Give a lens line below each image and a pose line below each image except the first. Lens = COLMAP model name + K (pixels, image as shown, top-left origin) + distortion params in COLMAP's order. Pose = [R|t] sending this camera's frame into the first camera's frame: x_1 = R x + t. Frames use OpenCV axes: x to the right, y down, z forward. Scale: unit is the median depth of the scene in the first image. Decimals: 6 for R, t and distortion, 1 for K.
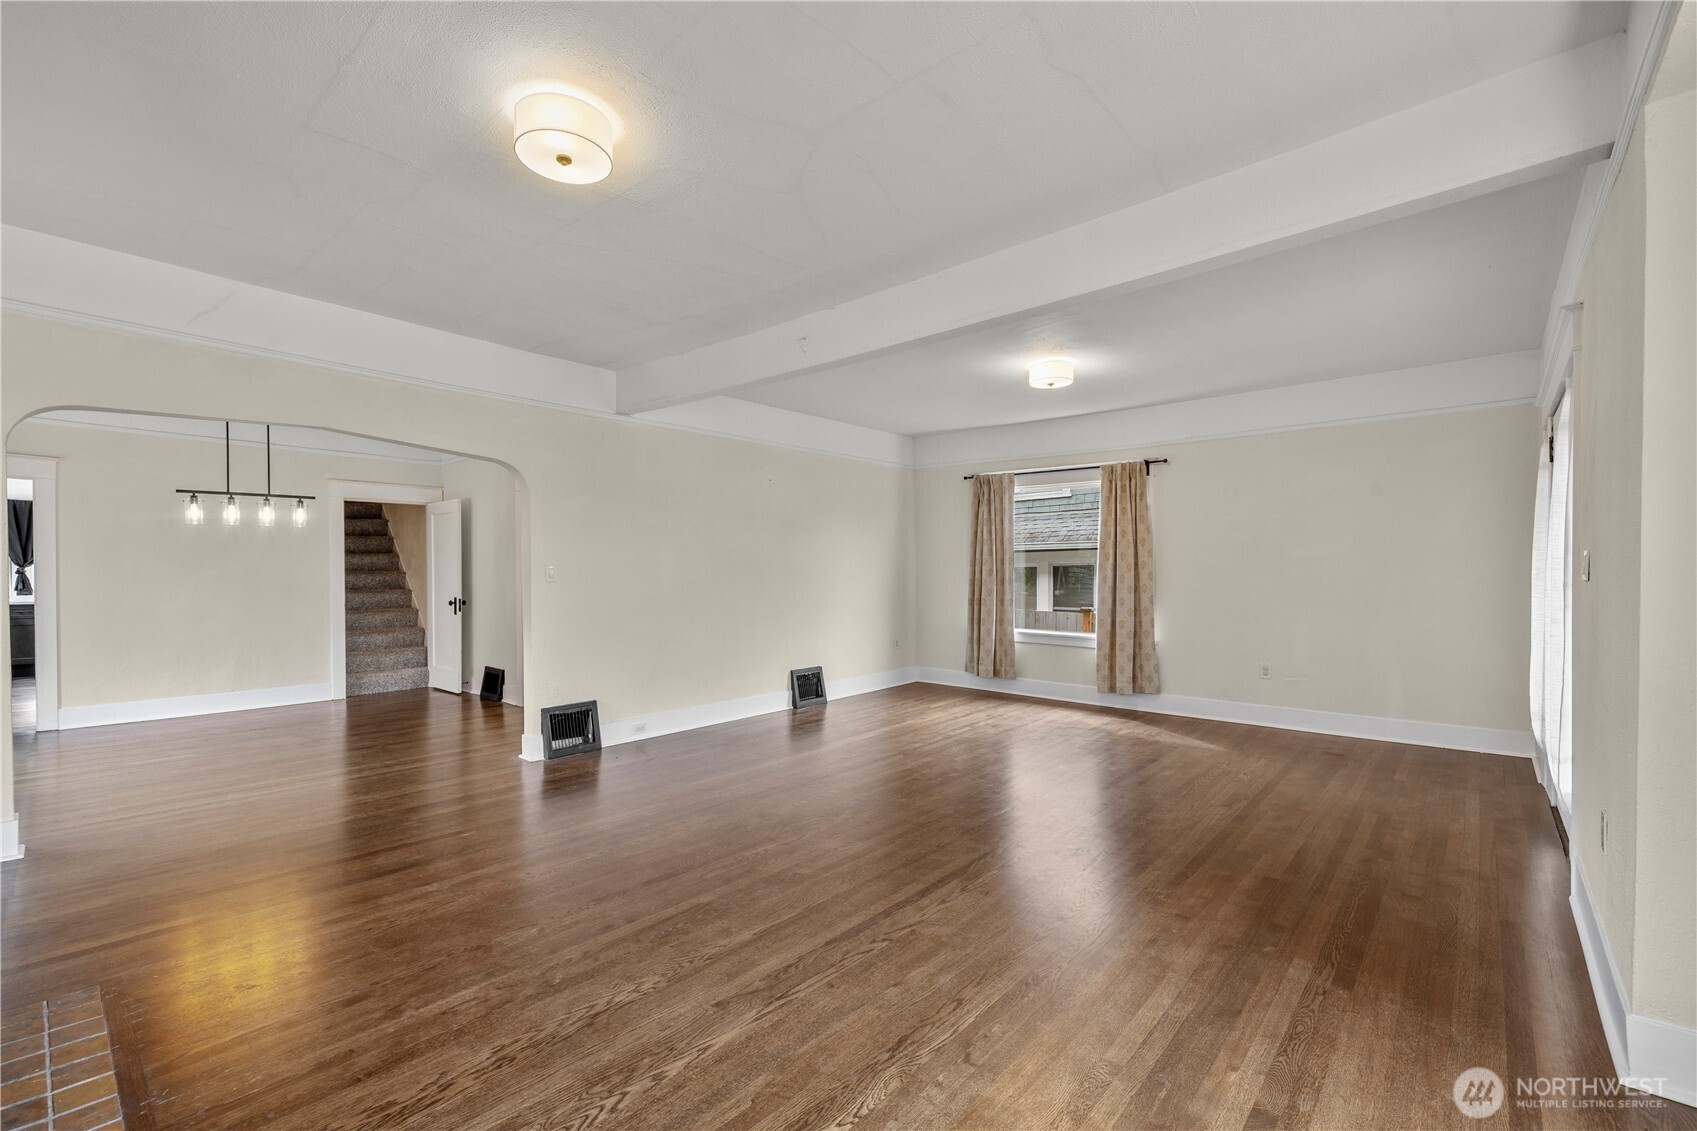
lens RADIAL K [[729.4, 0, 845.4], [0, 729.4, 581.5], [0, 0, 1]] dist [-0.000051, 0.001223]
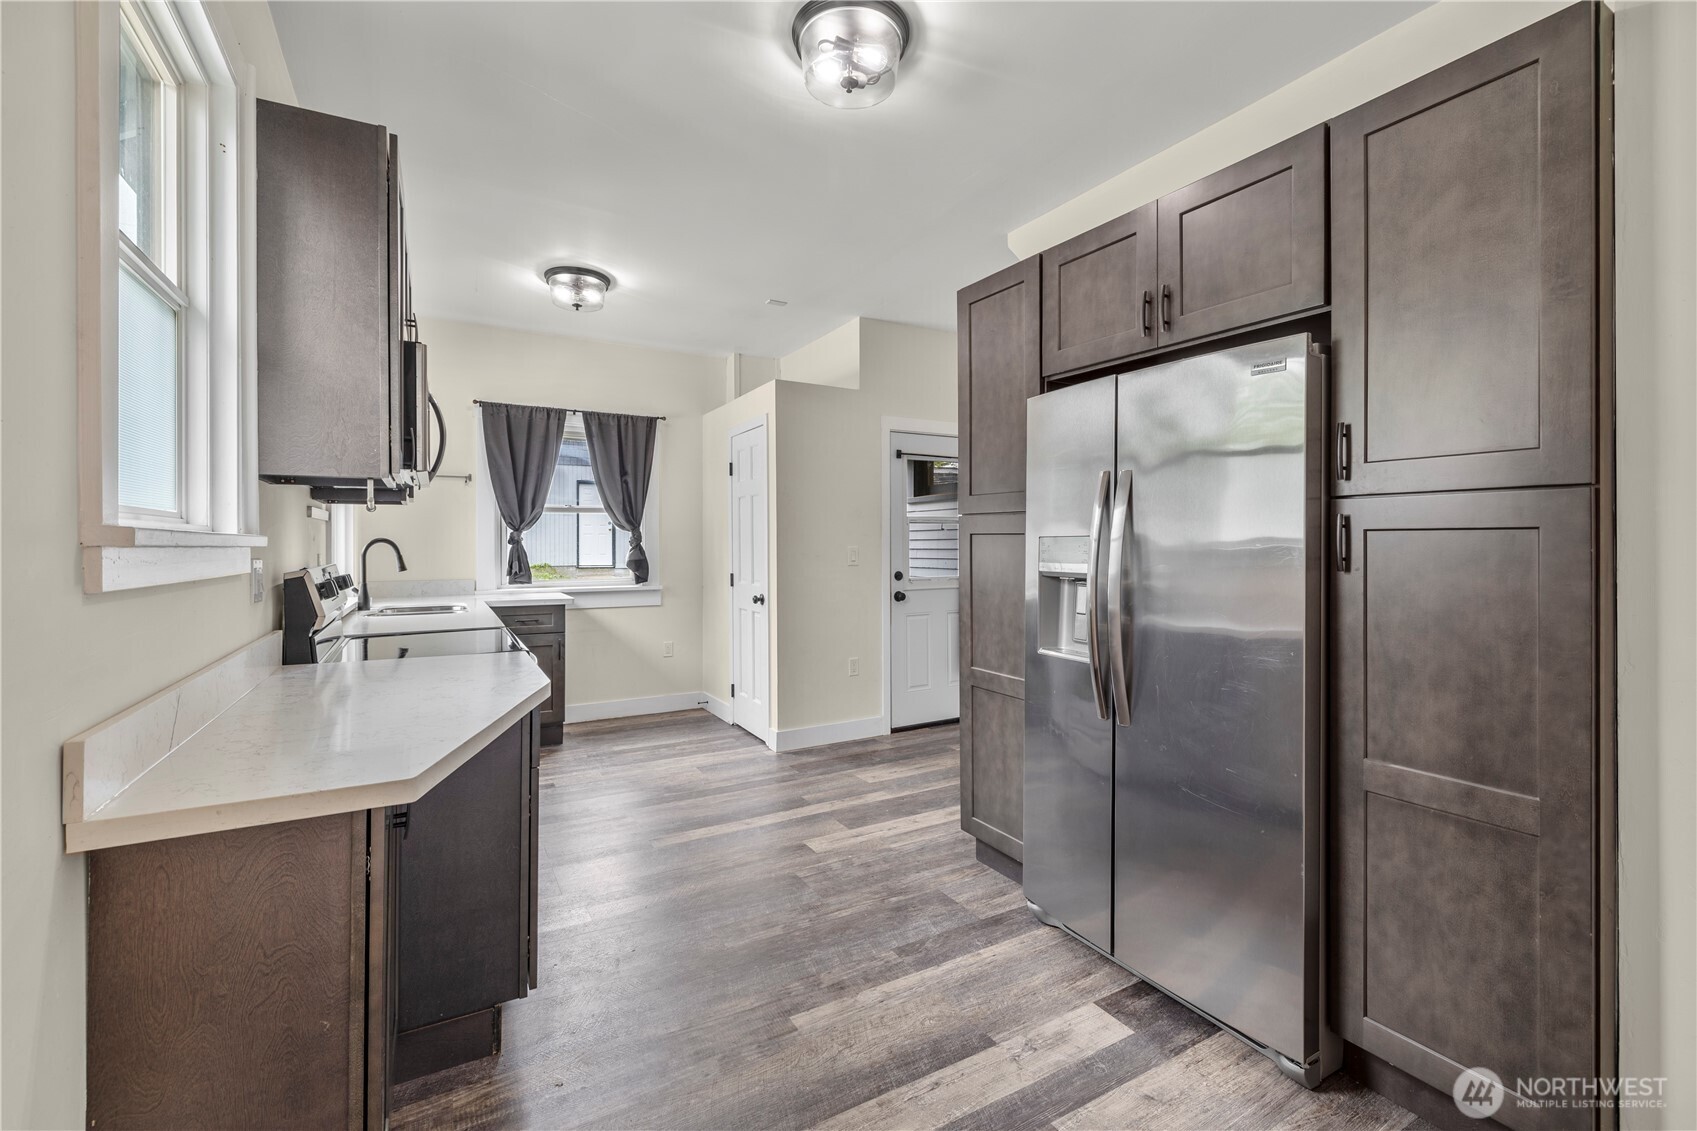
lens RADIAL K [[729.4, 0, 853.6], [0, 729.4, 542.1], [0, 0, 1]] dist [-0.000051, 0.001223]
pose [[0.946522, 0.000399, -0.322638, -0.925280], [-0.003175, 0.999962, -0.008077, -0.010384], [0.322622, 0.008670, 0.946488, 0.739152]]
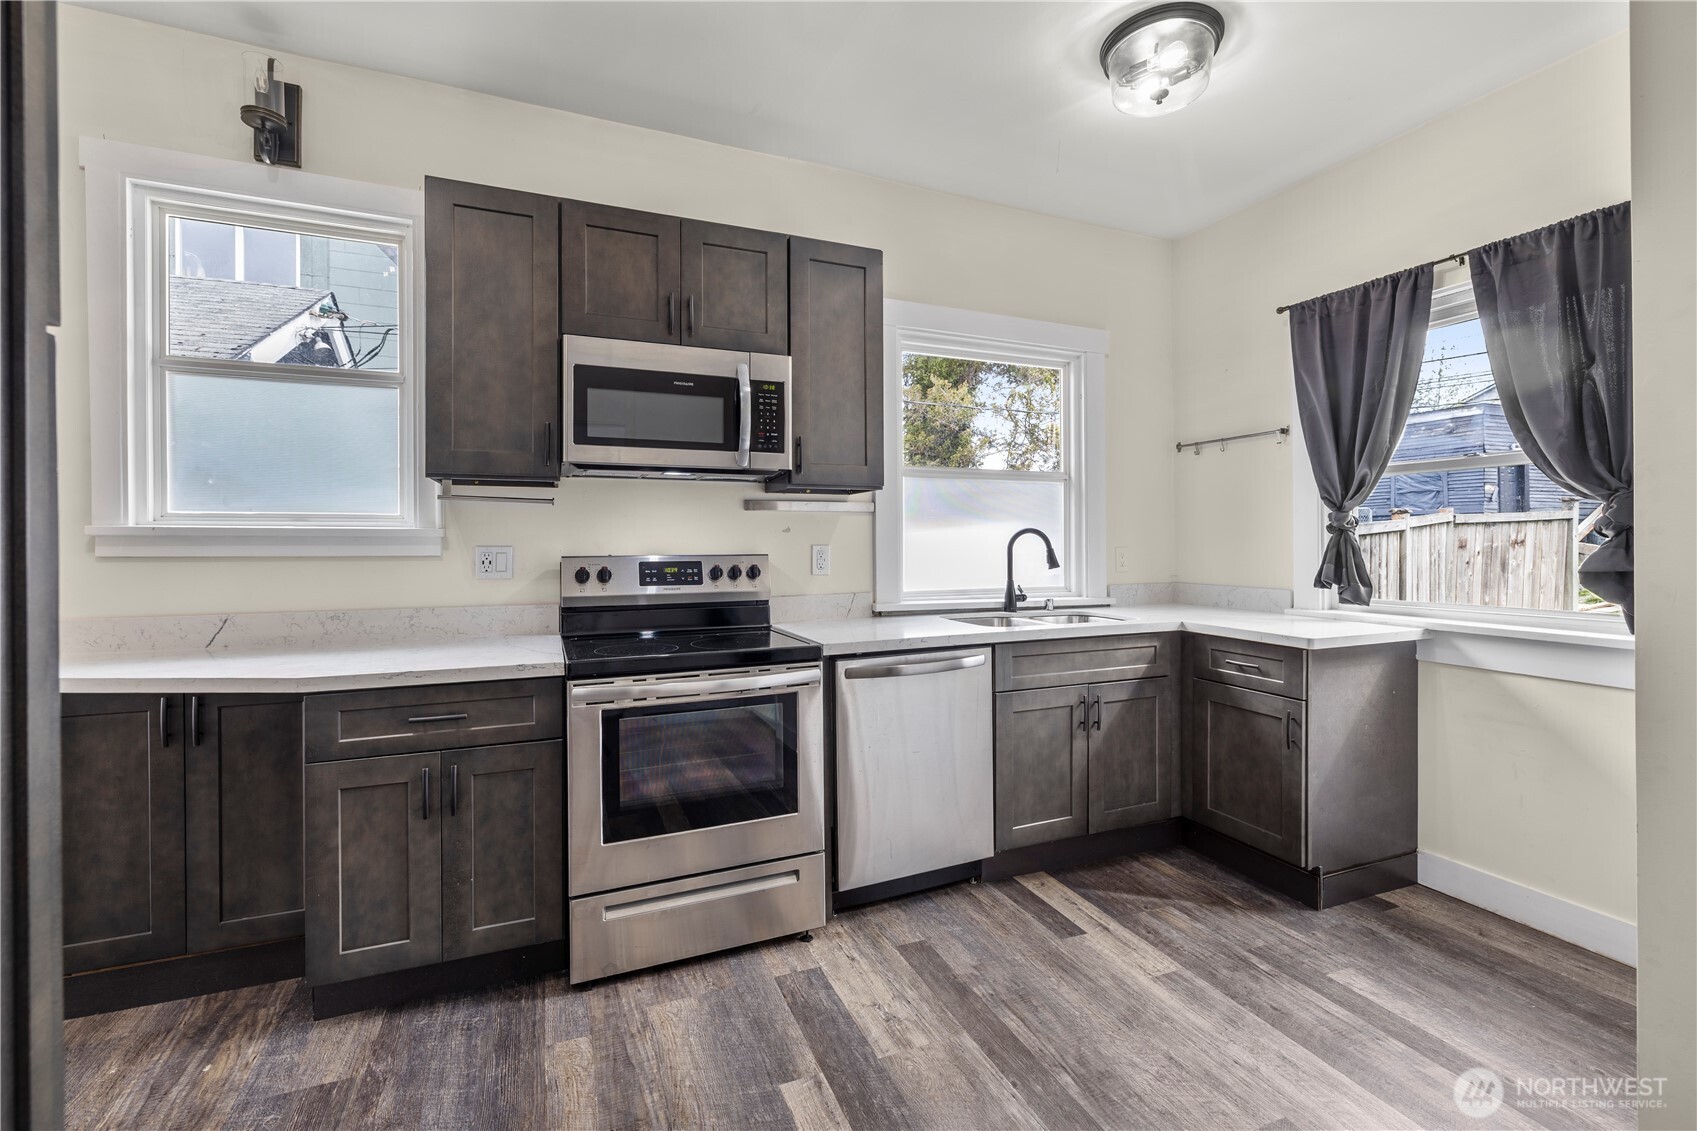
lens RADIAL K [[729.4, 0, 840.0], [0, 729.4, 536.9], [0, 0, 1]] dist [-0.000051, 0.001223]
pose [[-0.452224, -0.007658, -0.891872, -0.972339], [-0.006402, 0.999965, -0.005340, -0.007366], [0.891882, 0.003295, -0.452257, 1.207248]]
